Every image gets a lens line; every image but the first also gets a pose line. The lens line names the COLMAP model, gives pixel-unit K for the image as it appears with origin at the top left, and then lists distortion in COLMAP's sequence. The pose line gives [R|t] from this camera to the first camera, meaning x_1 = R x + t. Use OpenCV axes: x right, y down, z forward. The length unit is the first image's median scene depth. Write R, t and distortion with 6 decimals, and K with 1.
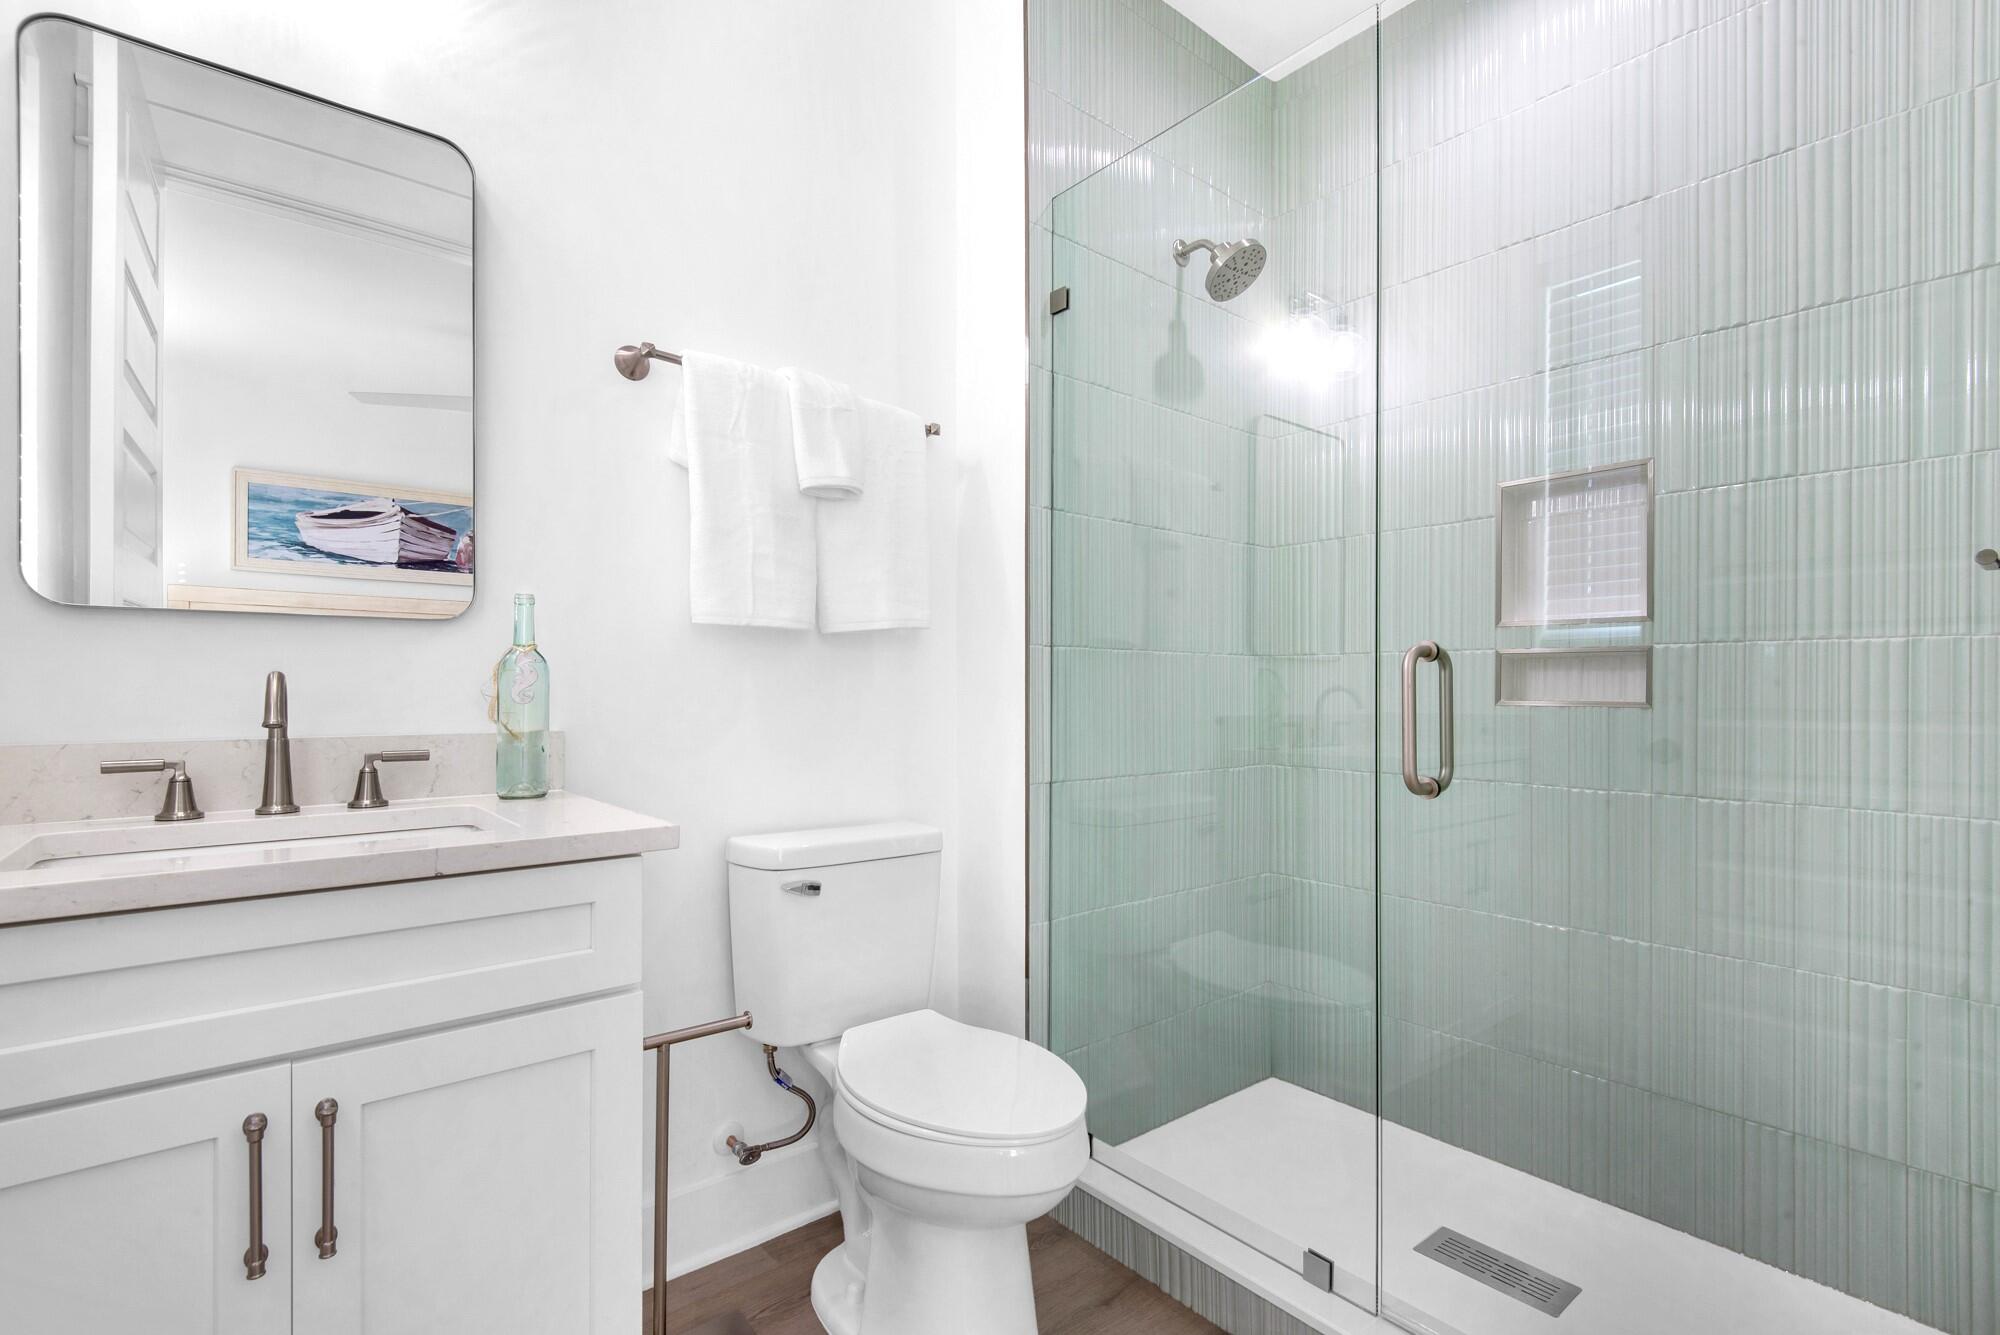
lens RADIAL K [[851.7, 0, 1000.0], [0, 851.7, 667.5], [0, 0, 1]] dist [0.017523, 0.000171]
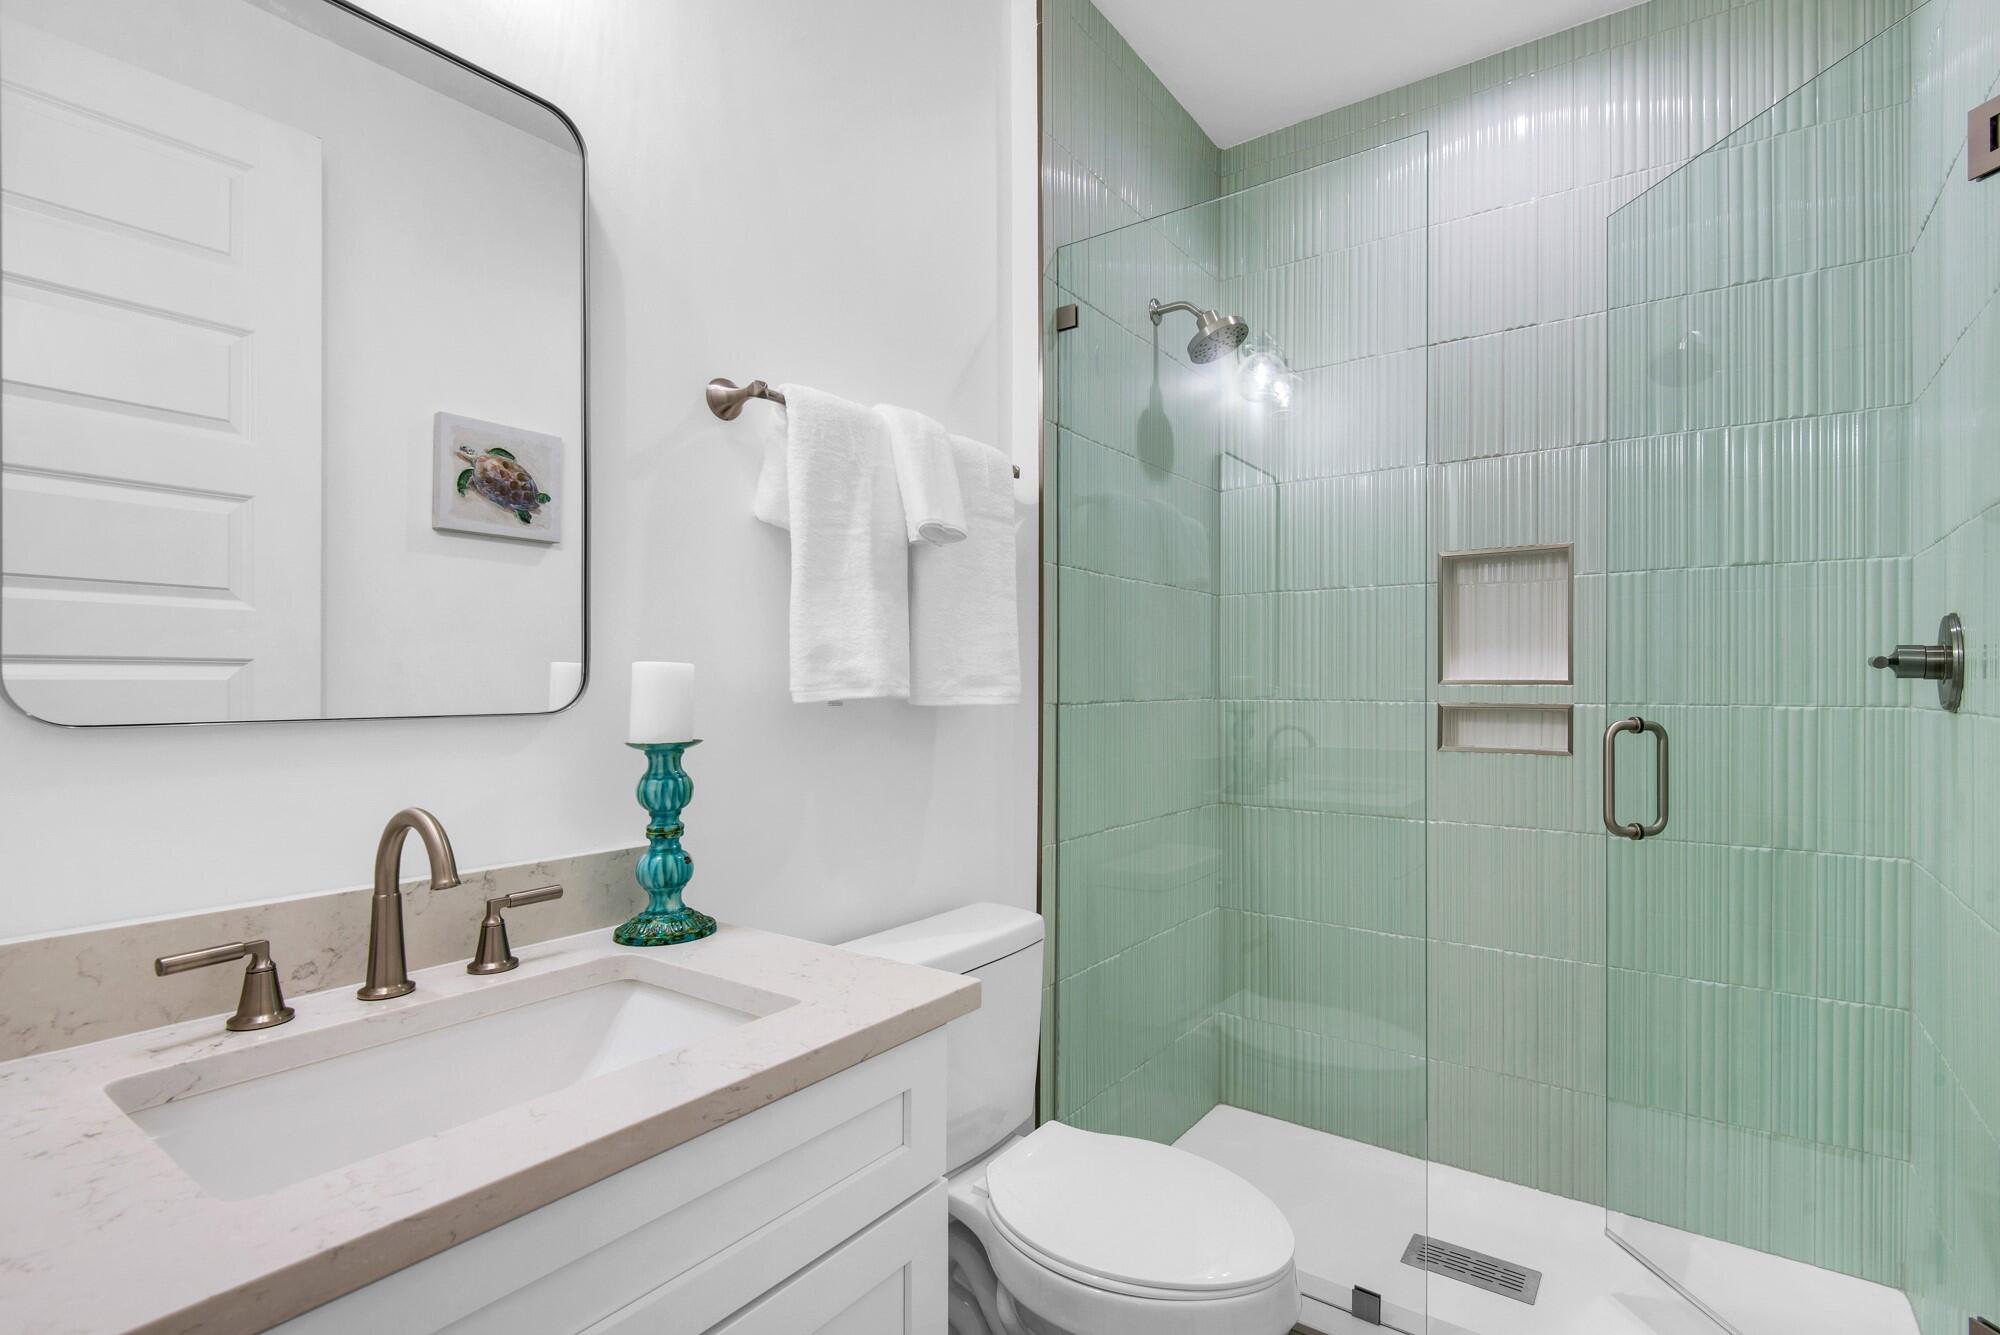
lens RADIAL K [[851.7, 0, 1000.0], [0, 851.7, 667.5], [0, 0, 1]] dist [0.017523, 0.000171]
pose [[0.964722, 0.005704, 0.263209, -0.305933], [-0.004039, 0.999968, -0.006867, -0.065115], [-0.263240, 0.005562, 0.964714, 0.082112]]
